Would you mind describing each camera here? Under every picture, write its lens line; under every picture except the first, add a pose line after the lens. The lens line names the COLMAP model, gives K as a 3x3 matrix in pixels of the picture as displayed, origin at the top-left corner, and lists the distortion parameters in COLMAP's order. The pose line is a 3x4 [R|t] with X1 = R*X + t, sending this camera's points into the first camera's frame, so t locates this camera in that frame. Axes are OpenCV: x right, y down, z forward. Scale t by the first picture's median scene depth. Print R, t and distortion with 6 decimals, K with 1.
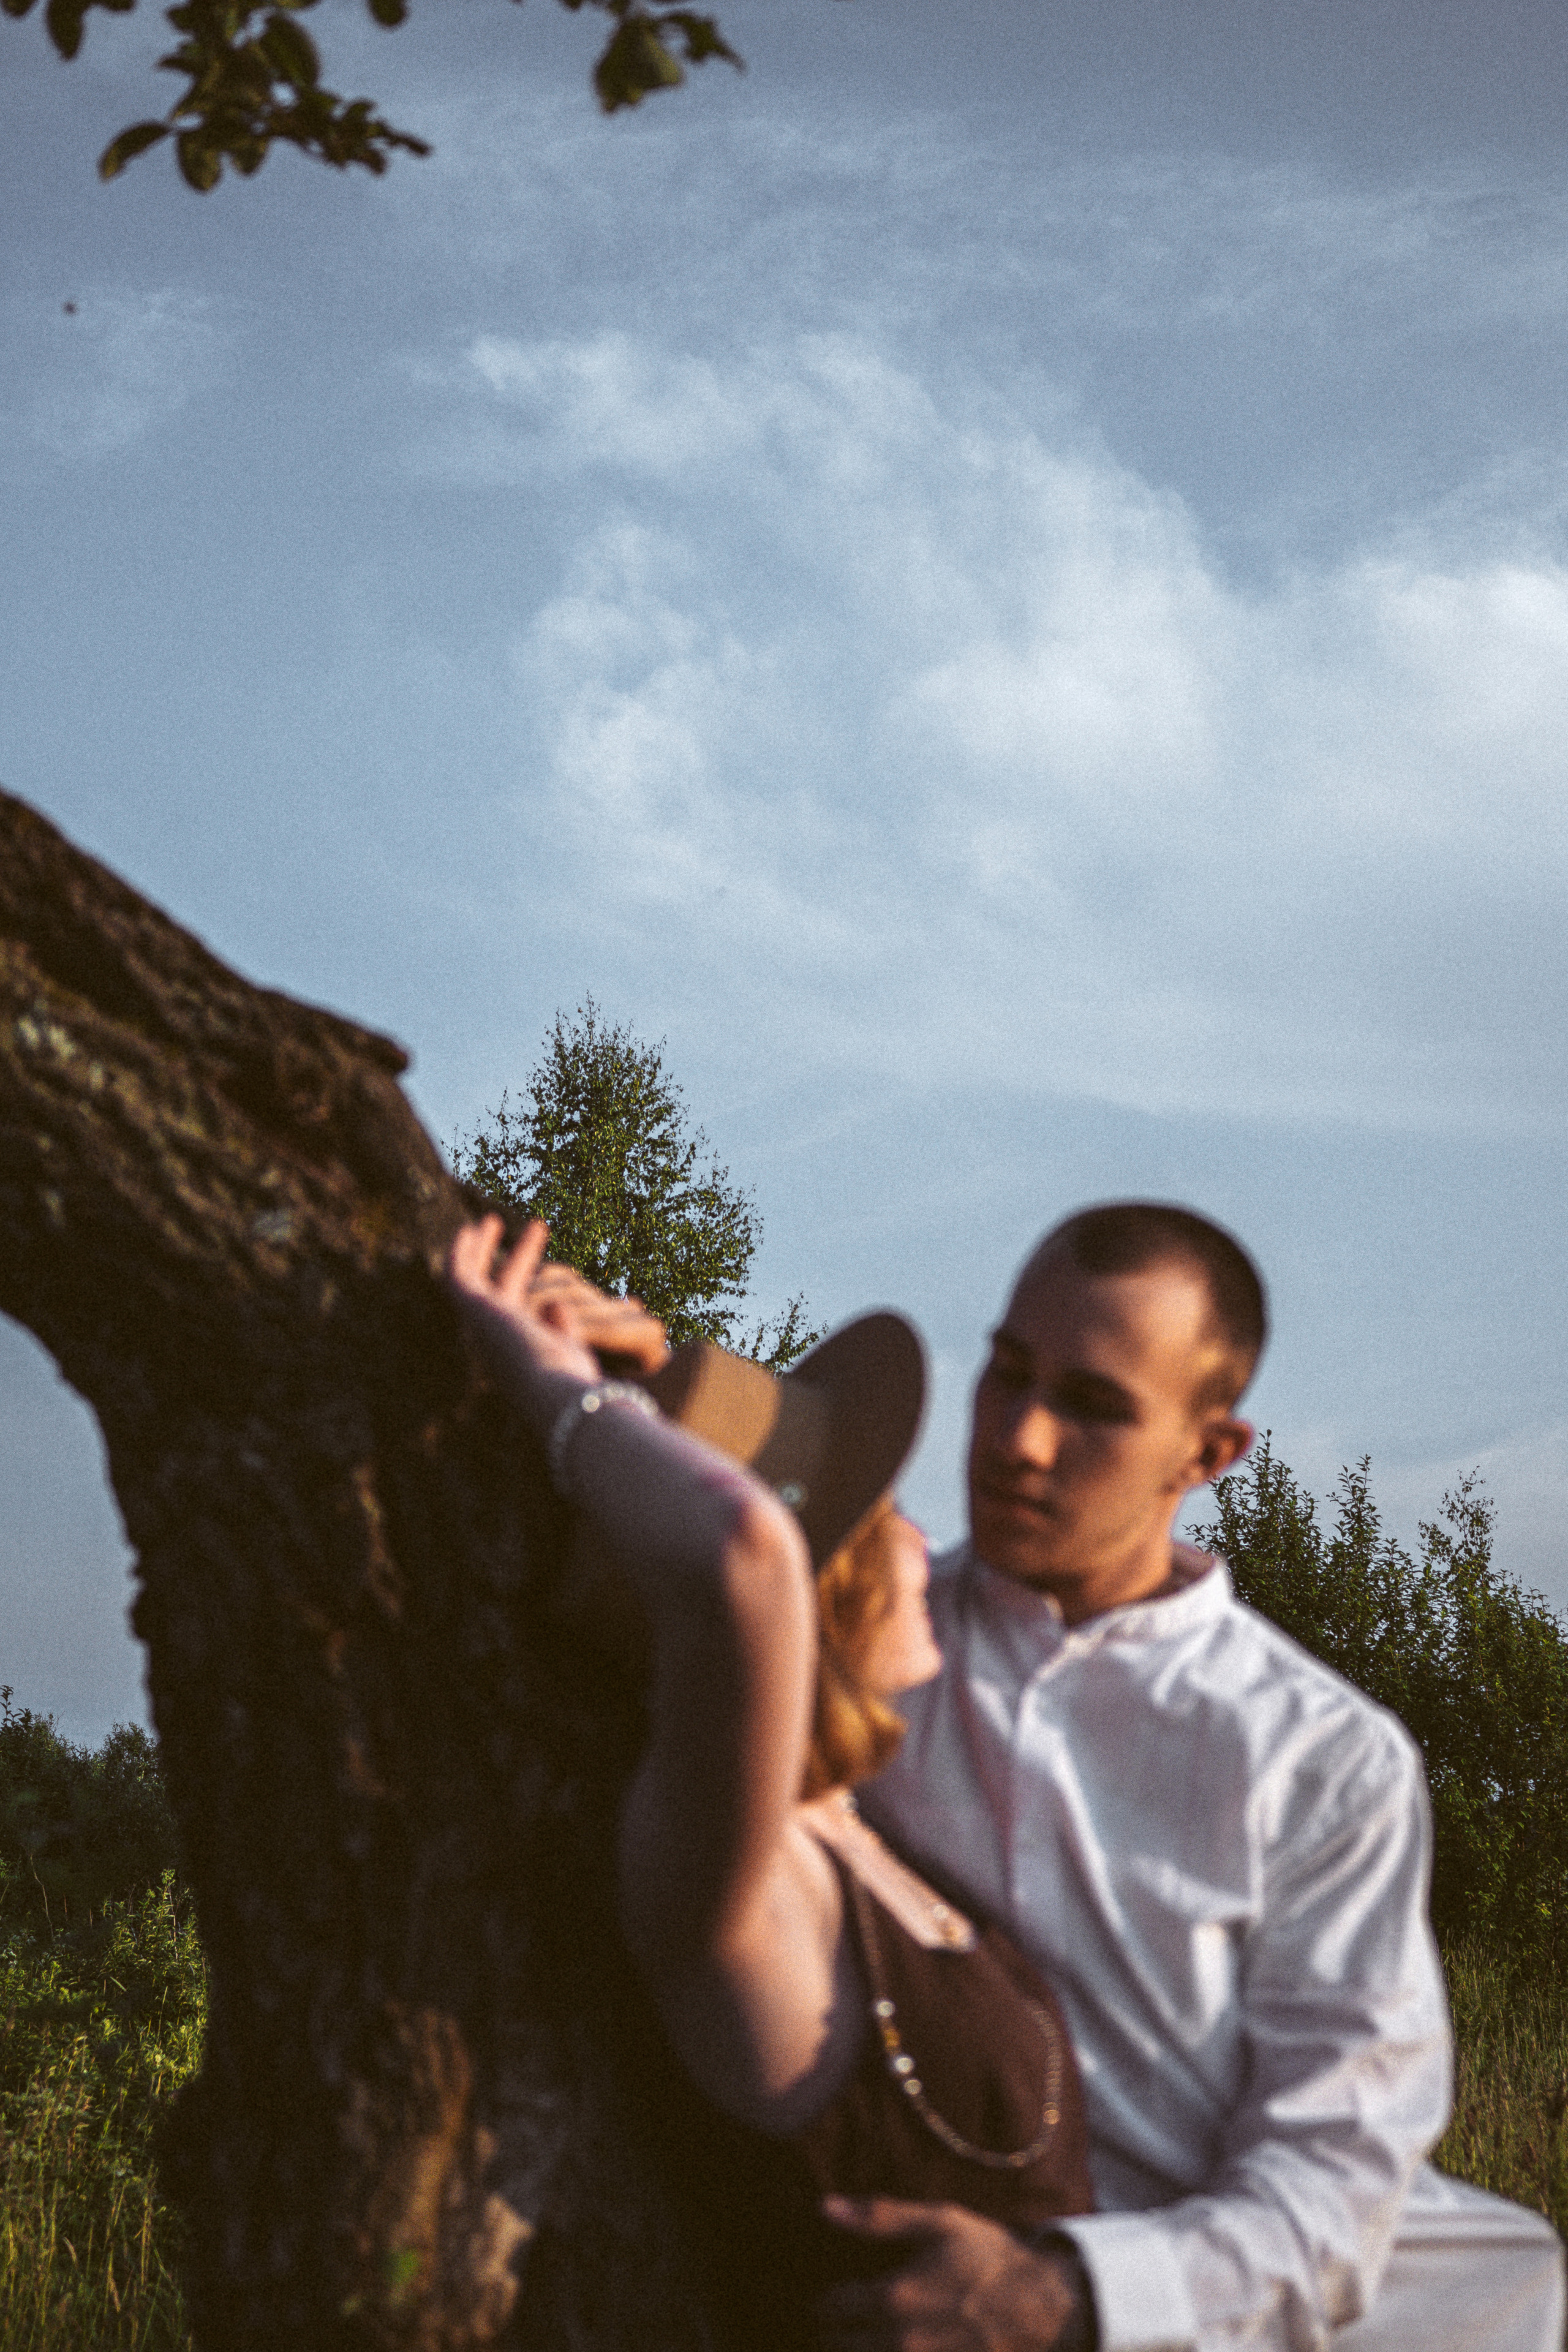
lens RADIAL K [[3006.2, 0, 784.0], [0, 3006.2, 1176.0], [0, 0, 1]] dist [0.001222, -0.068439]
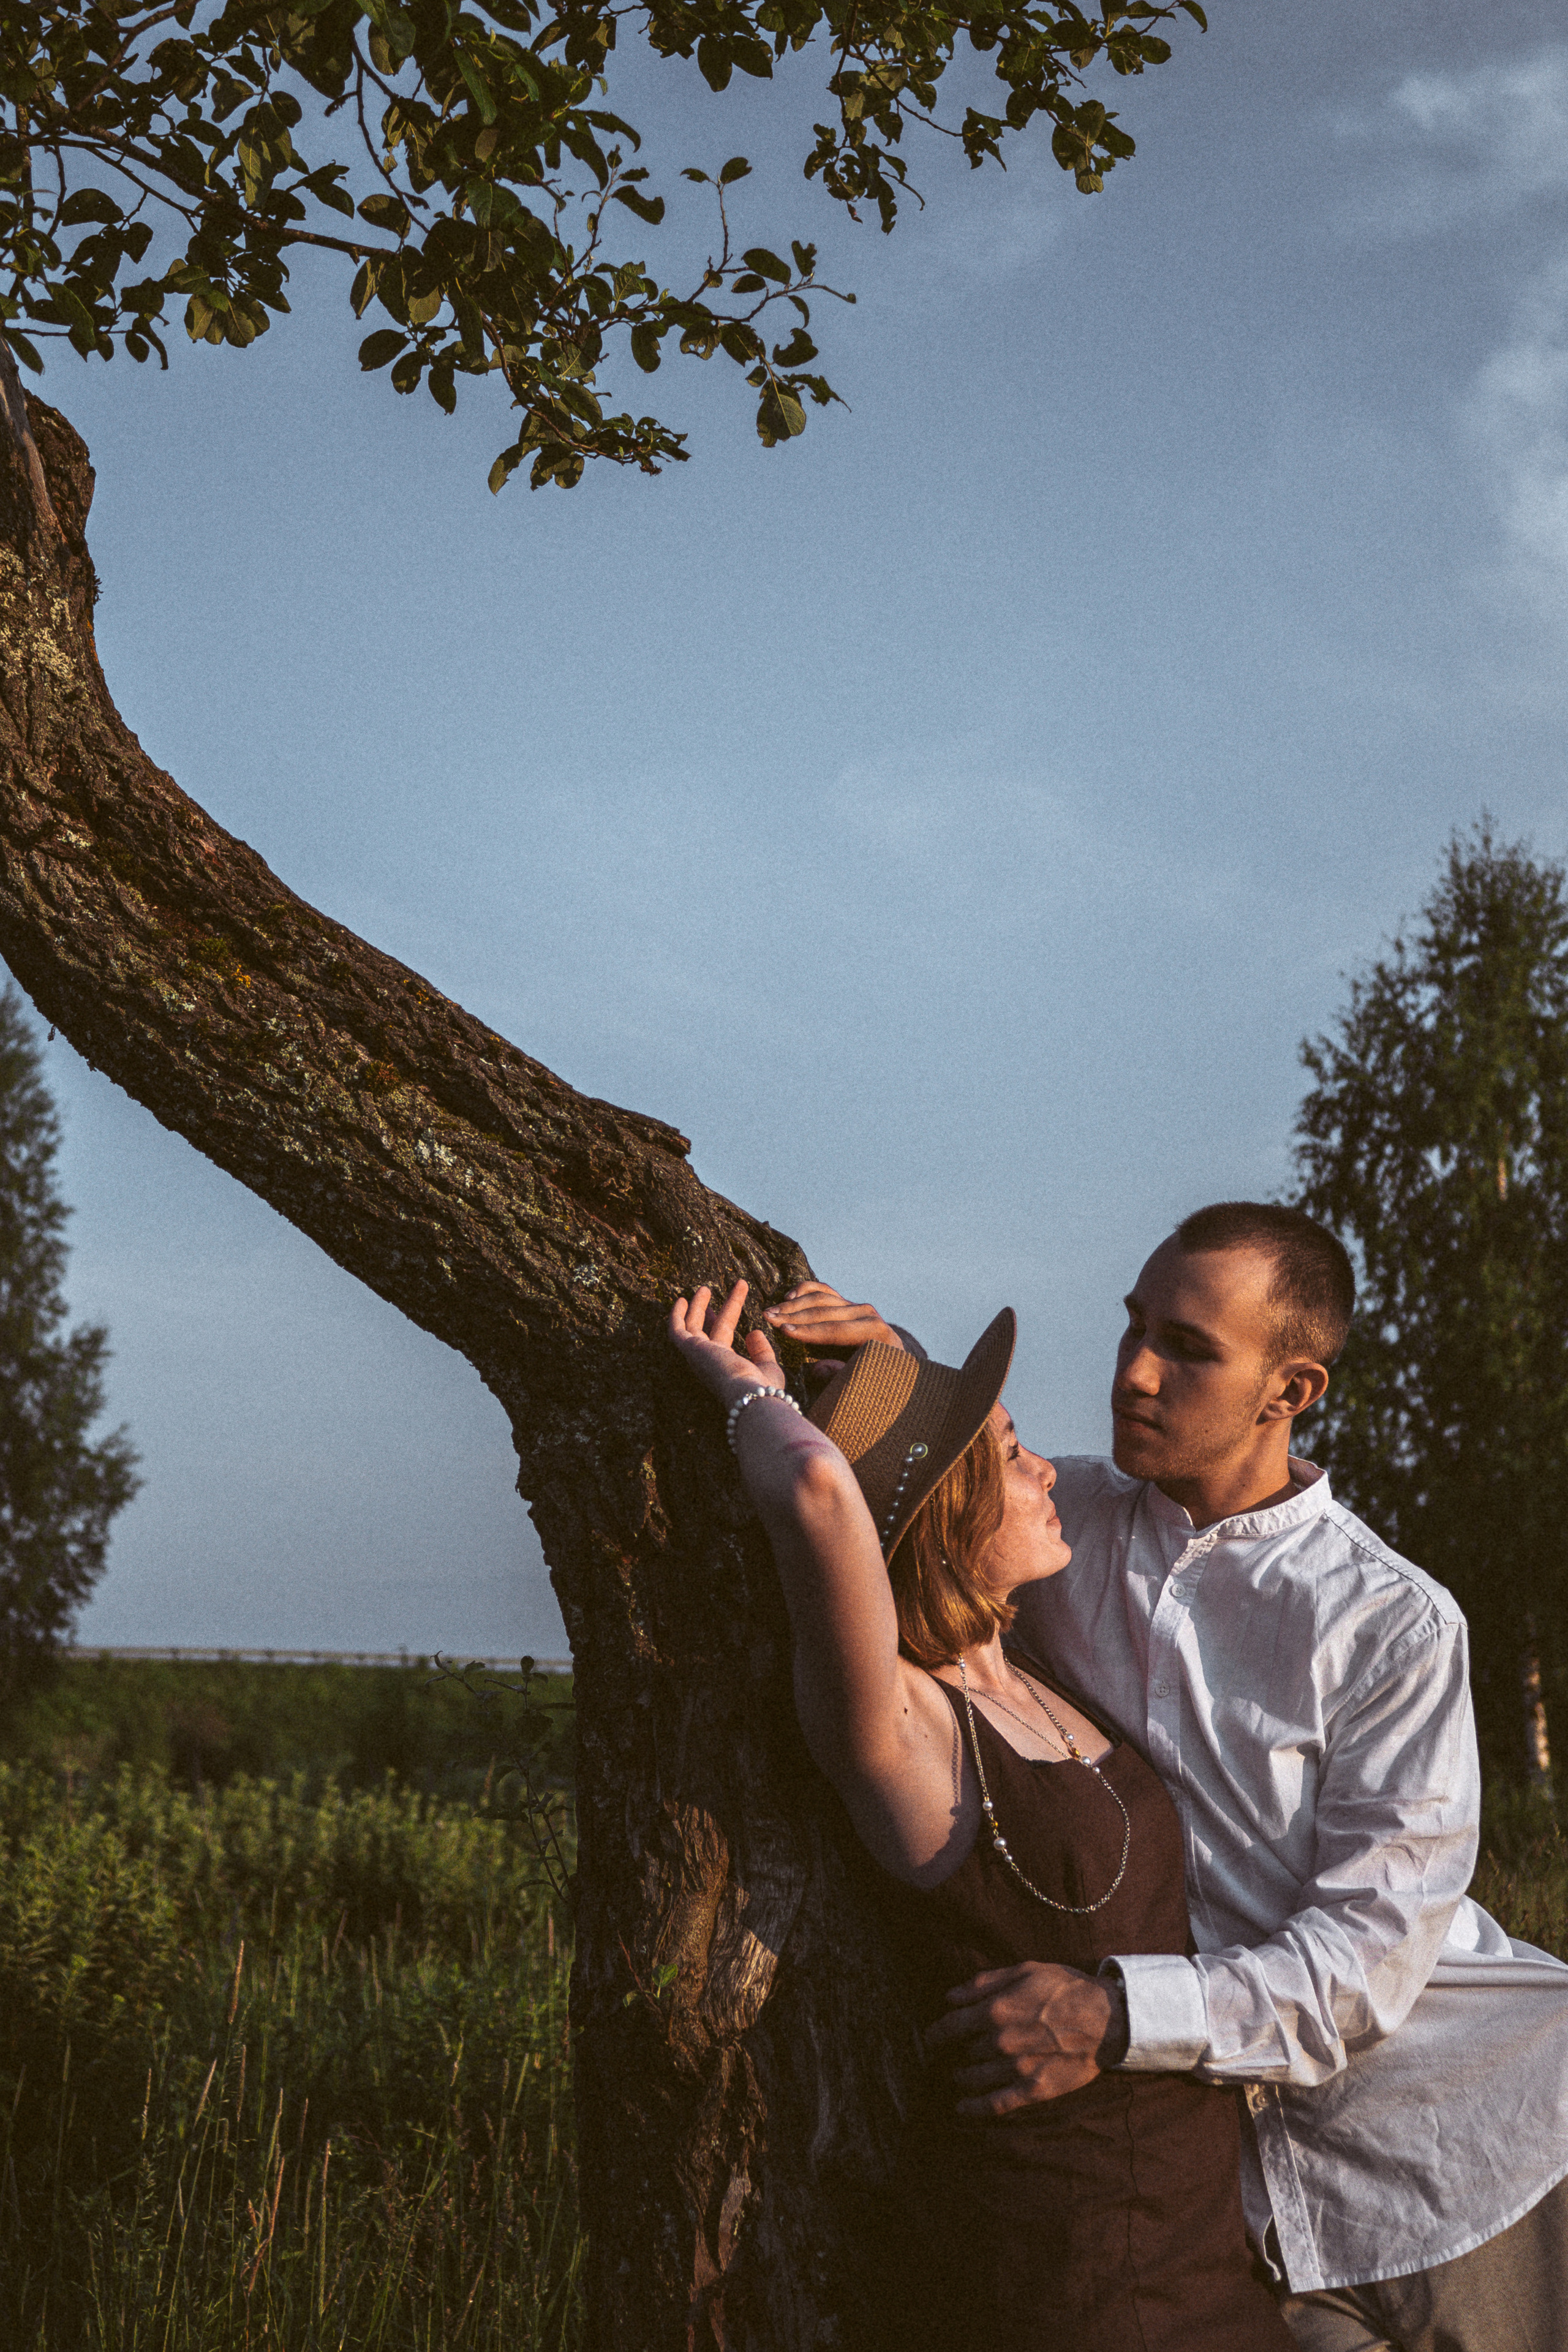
lens RADIAL K [[3050.8, 0, 784.0], [0, 3050.8, 1176.0], [0, 0, 1]] dist [-0.002106, 0.047668]
pose [[0.952750, -0.062939, -0.297164, 0.349343], [0.078608, 0.996059, 0.041066, -0.081182], [0.293408, -0.062485, 0.953943, -0.357338]]
